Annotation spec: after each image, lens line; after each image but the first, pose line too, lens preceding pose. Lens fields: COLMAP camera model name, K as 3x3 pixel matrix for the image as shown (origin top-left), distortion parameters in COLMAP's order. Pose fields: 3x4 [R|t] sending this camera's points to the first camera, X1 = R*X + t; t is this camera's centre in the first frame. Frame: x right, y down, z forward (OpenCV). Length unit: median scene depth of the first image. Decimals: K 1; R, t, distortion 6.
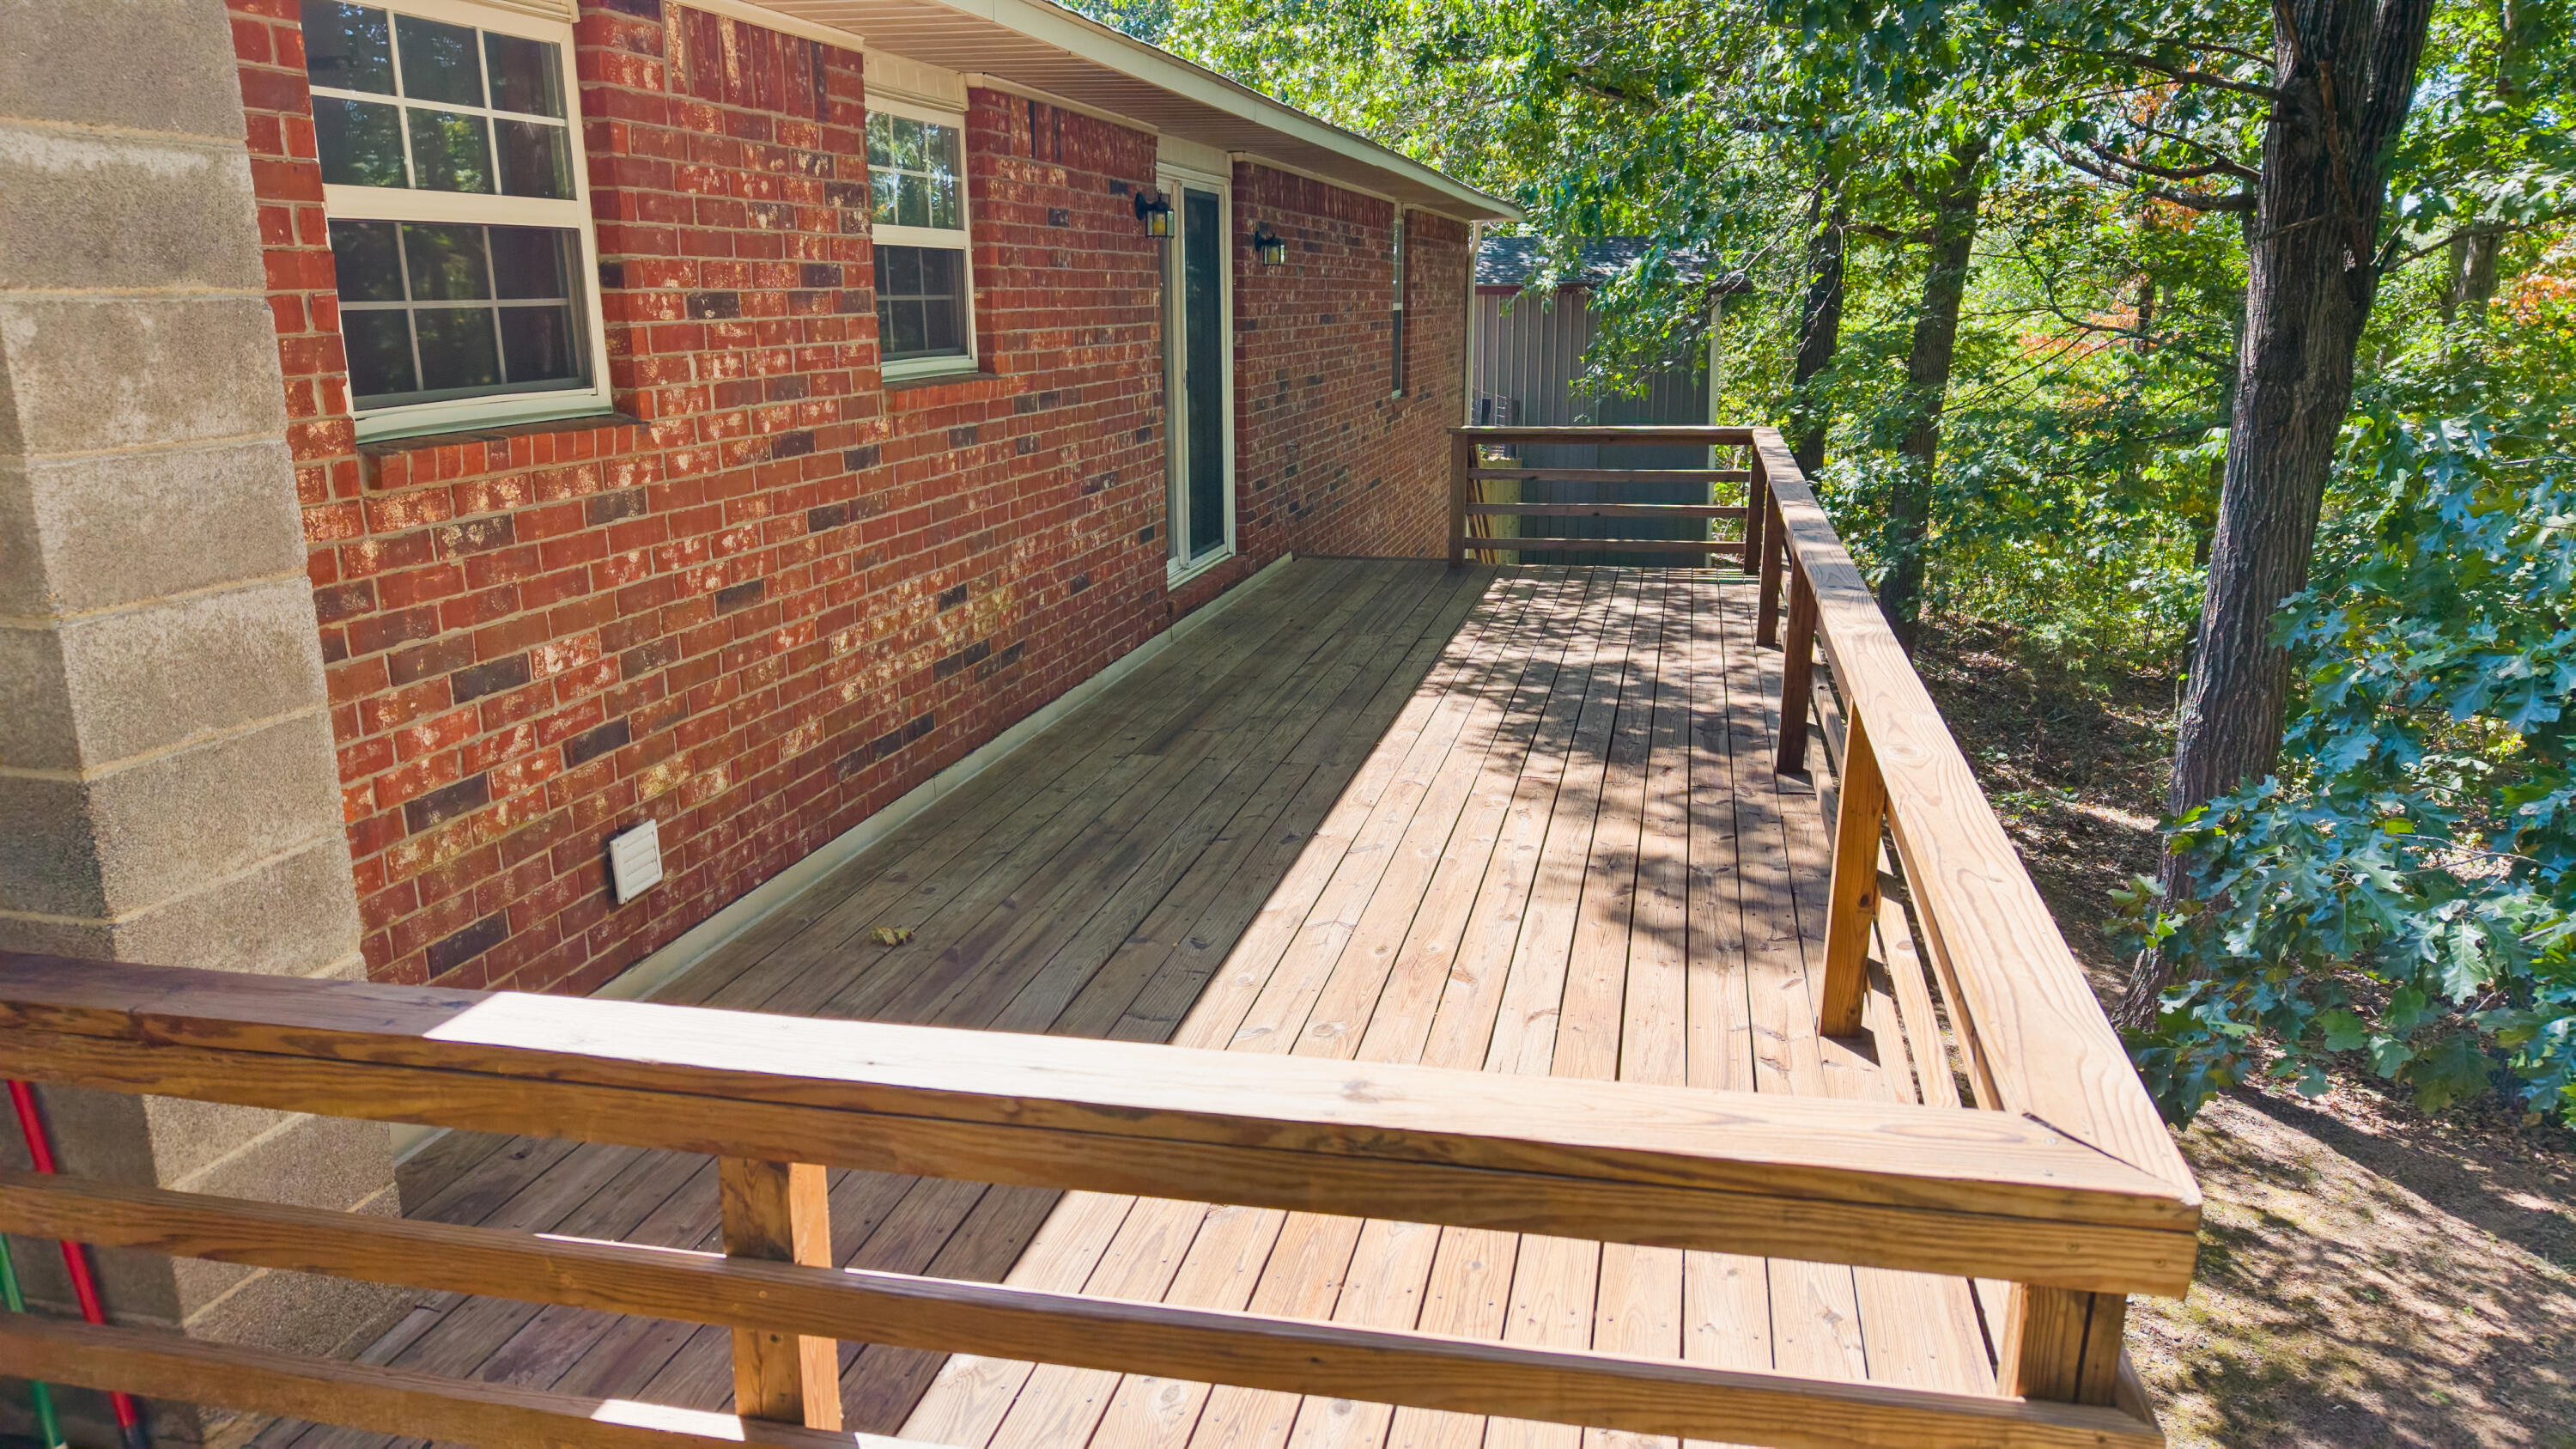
lens RADIAL K [[1725.6, 0, 1288.0], [0, 1725.6, 724.5], [0, 0, 1]] dist [0.029704, -0.035806]
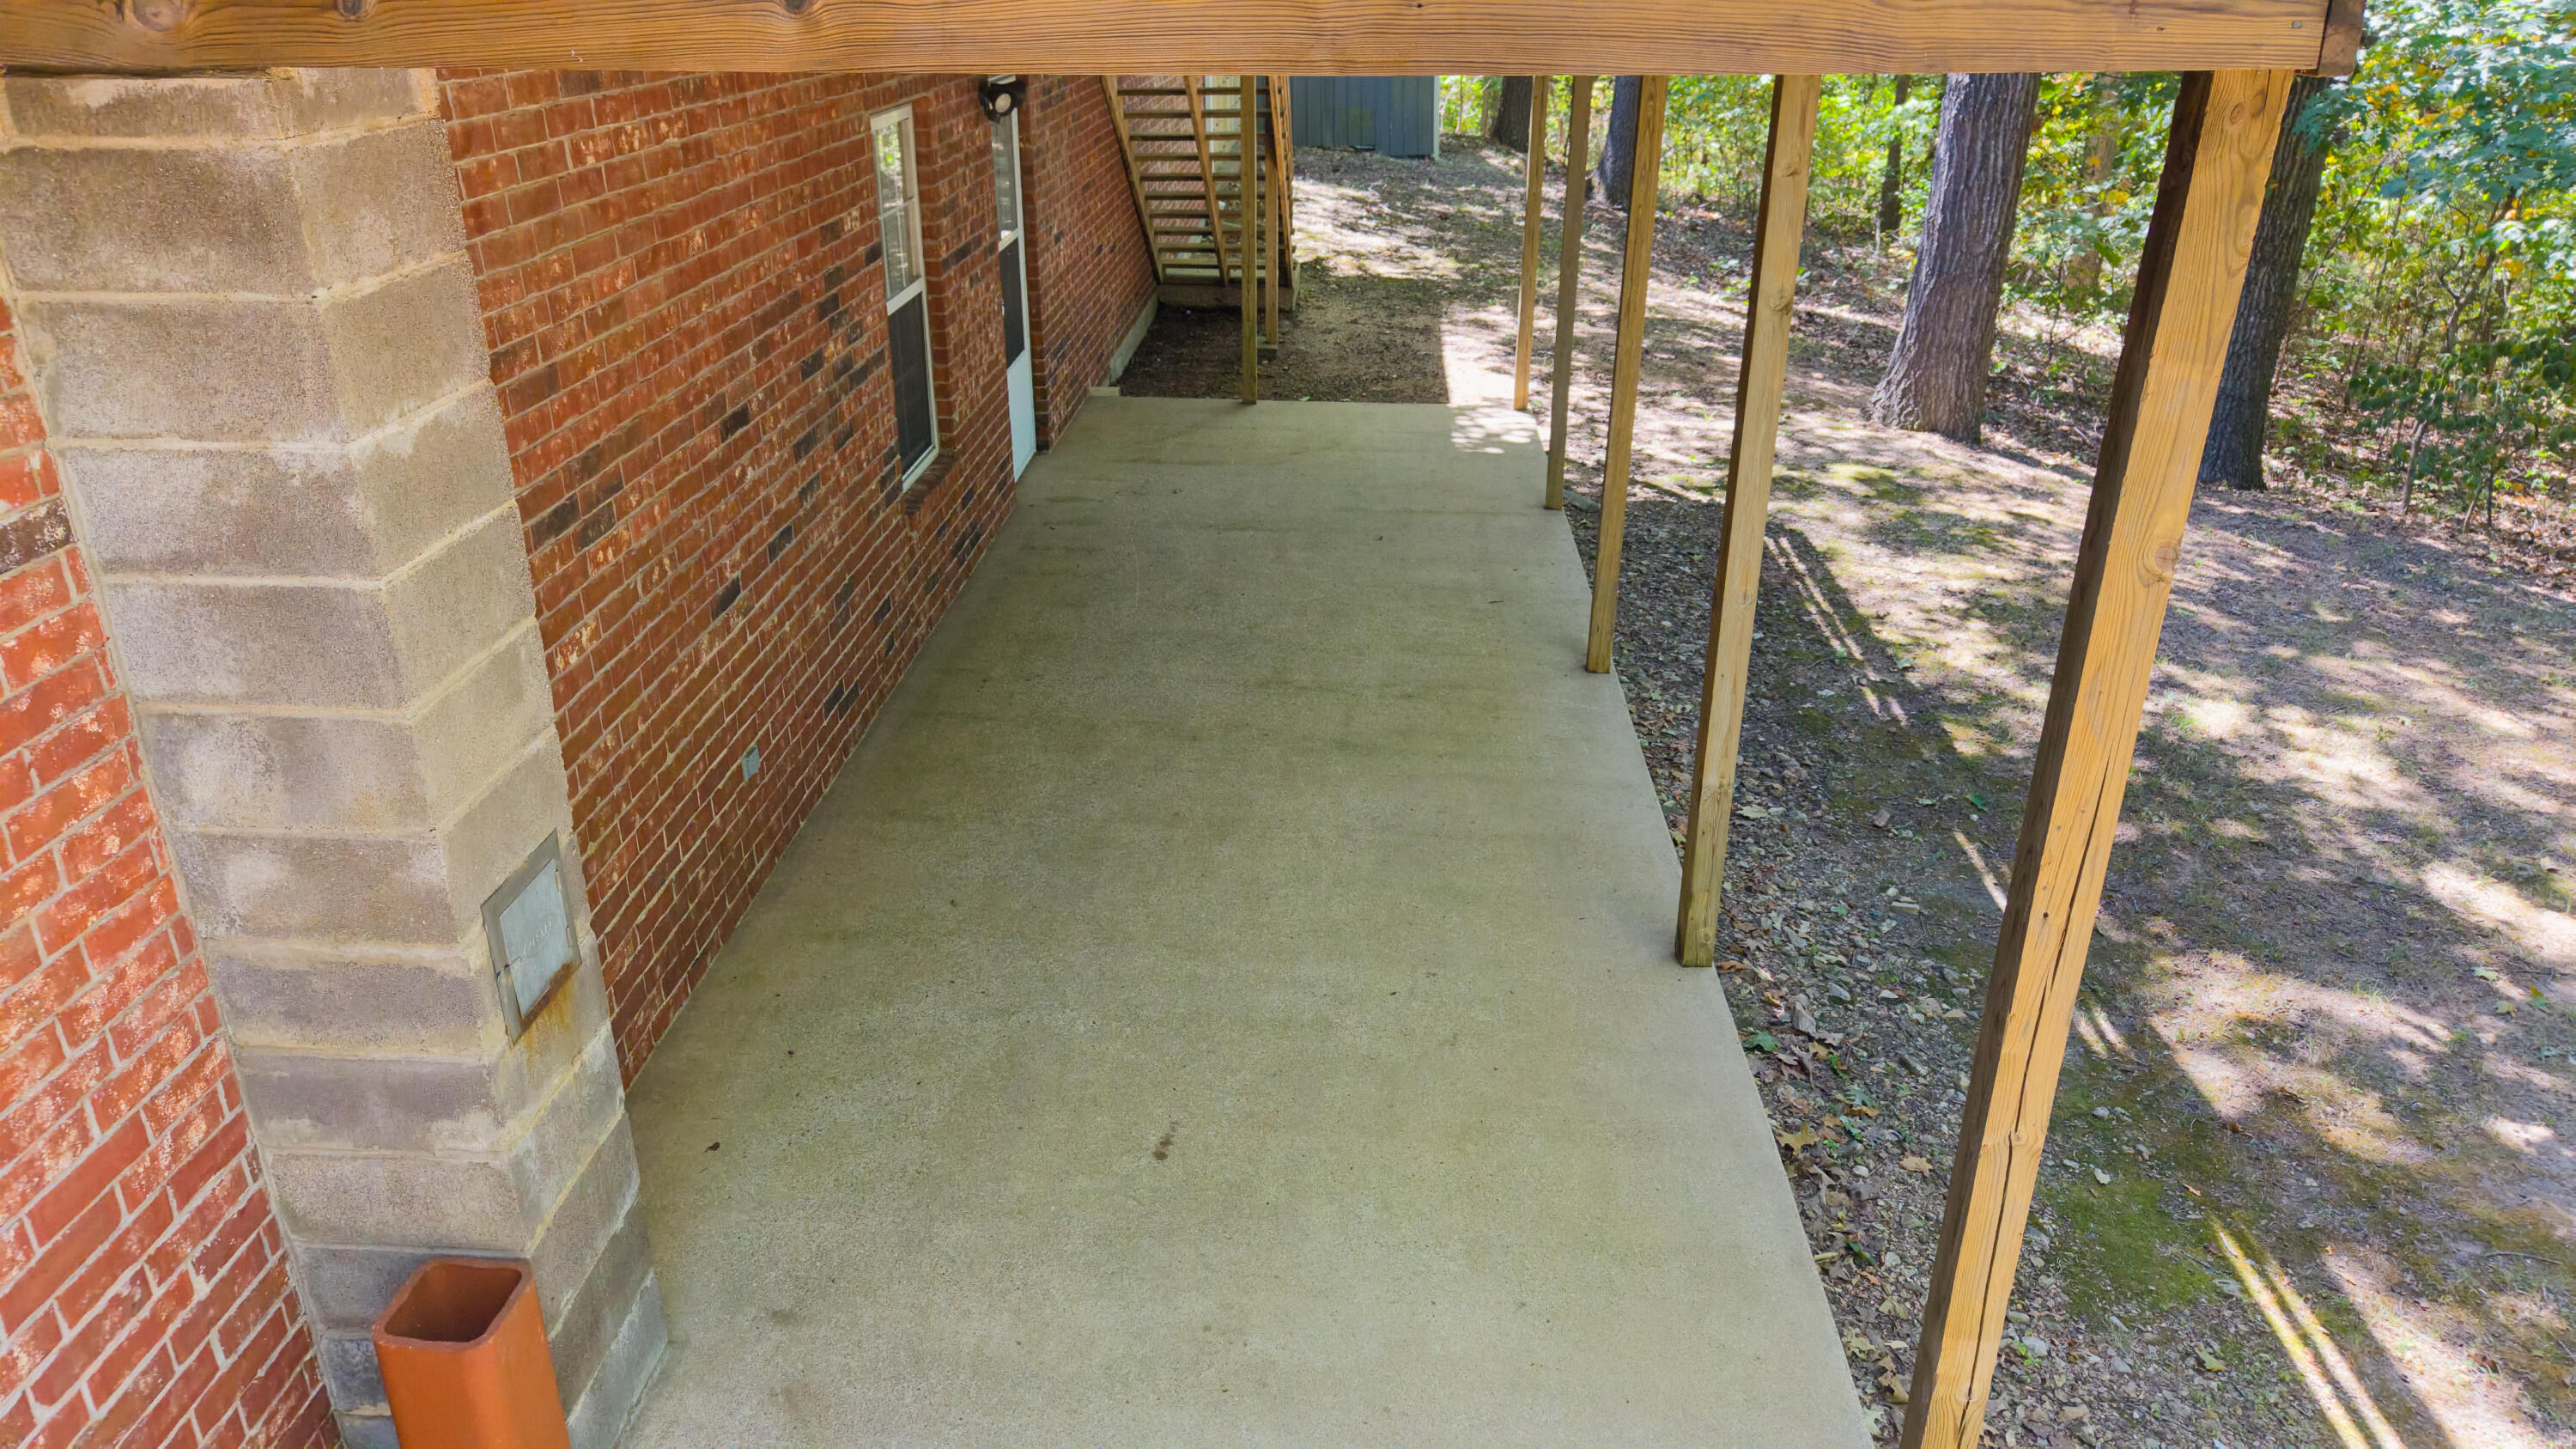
lens RADIAL K [[1726.1, 0, 1288.0], [0, 1726.1, 724.5], [0, 0, 1]] dist [0.045076, -0.076076]
pose [[0.984037, -0.067277, 0.164755, -0.135534], [0.037505, 0.983395, 0.177561, 0.364965], [-0.173965, -0.168548, 0.970220, 0.015782]]
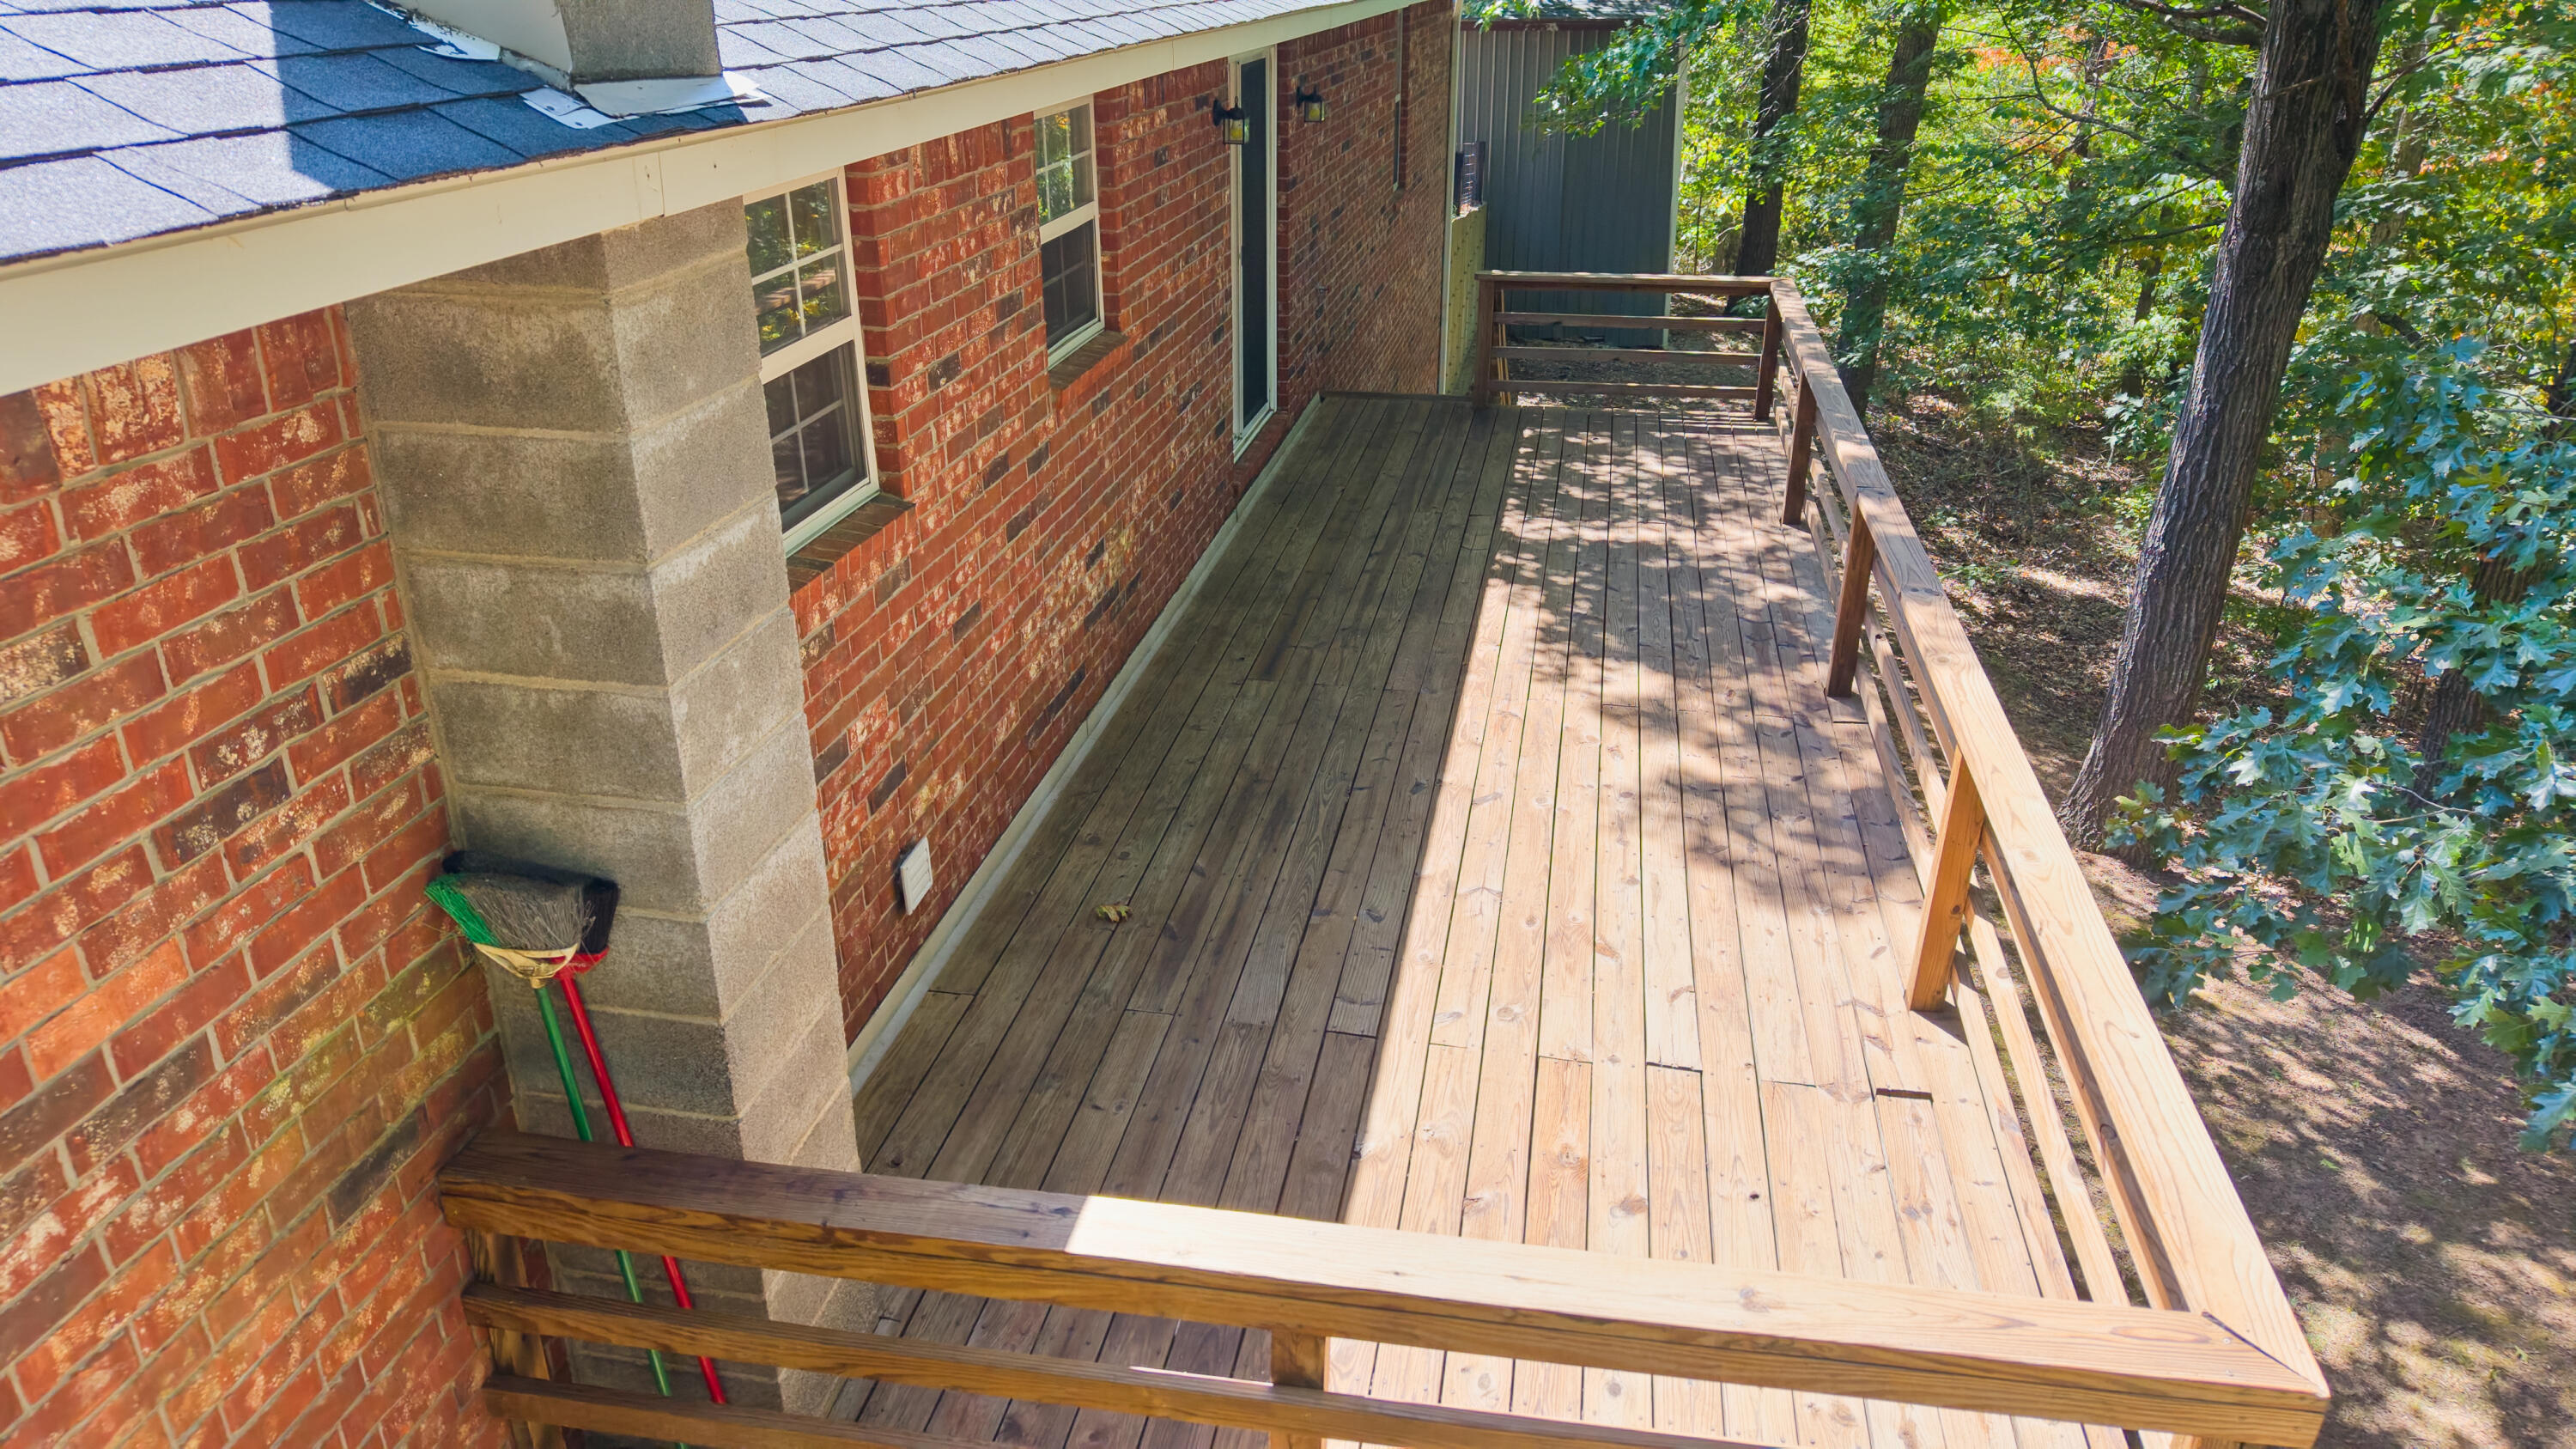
lens RADIAL K [[1719.9, 0, 1288.0], [0, 1719.9, 724.5], [0, 0, 1]] dist [0.029815, -0.033321]
pose [[0.998892, -0.014486, 0.044767, -0.144065], [0.006387, 0.984364, 0.176030, -0.185164], [-0.046617, -0.175549, 0.983366, -0.114417]]
